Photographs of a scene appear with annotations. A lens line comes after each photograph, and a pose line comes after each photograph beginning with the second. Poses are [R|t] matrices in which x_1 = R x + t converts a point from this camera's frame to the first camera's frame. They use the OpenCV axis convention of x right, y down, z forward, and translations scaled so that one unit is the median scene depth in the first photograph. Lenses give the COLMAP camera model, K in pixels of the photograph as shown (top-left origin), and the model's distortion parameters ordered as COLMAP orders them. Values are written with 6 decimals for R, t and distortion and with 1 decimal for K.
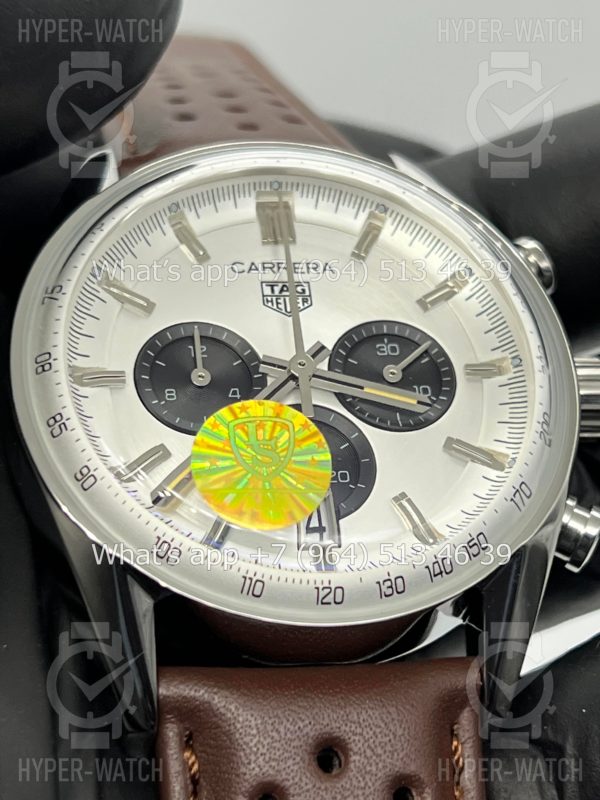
lens RADIAL K [[1888.5, 0, 317.3], [0, 1888.5, 412.0], [0, 0, 1]] dist [0.102504, 0.226382]
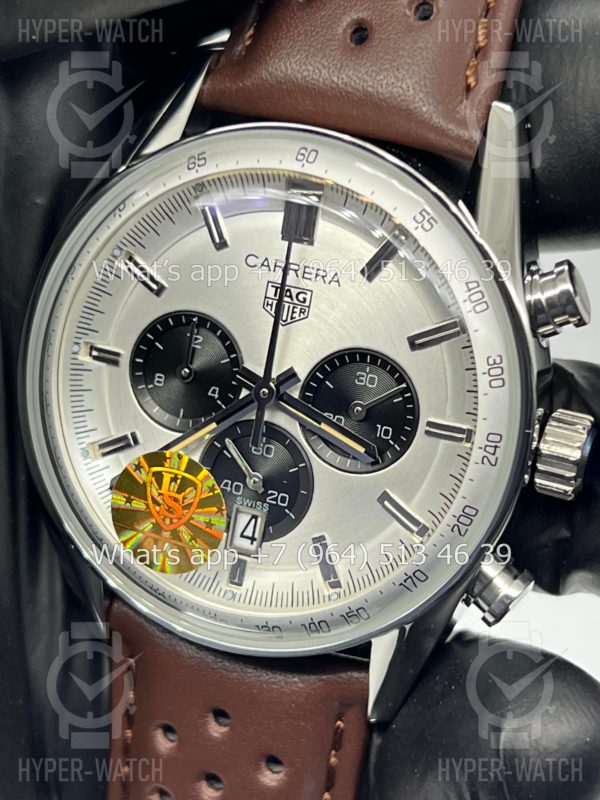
lens RADIAL K [[1888.5, 0, 317.3], [0, 1888.5, 412.0], [0, 0, 1]] dist [0.102504, 0.226382]
pose [[0.839886, 0.344956, -0.419043, 0.459330], [-0.023046, 0.794024, 0.607449, -0.653632], [0.542274, -0.500531, 0.674840, 0.291976]]
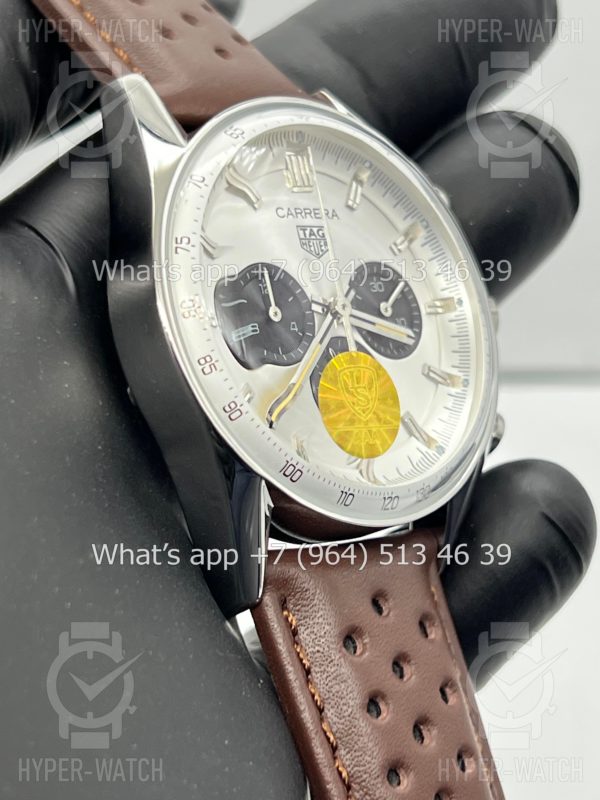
lens RADIAL K [[1888.5, 0, 317.3], [0, 1888.5, 412.0], [0, 0, 1]] dist [0.102504, 0.226382]
pose [[0.847551, 0.012859, 0.530558, -0.683872], [-0.148968, 0.965280, 0.214577, -0.222962], [-0.509377, -0.260901, 0.820040, -0.044542]]
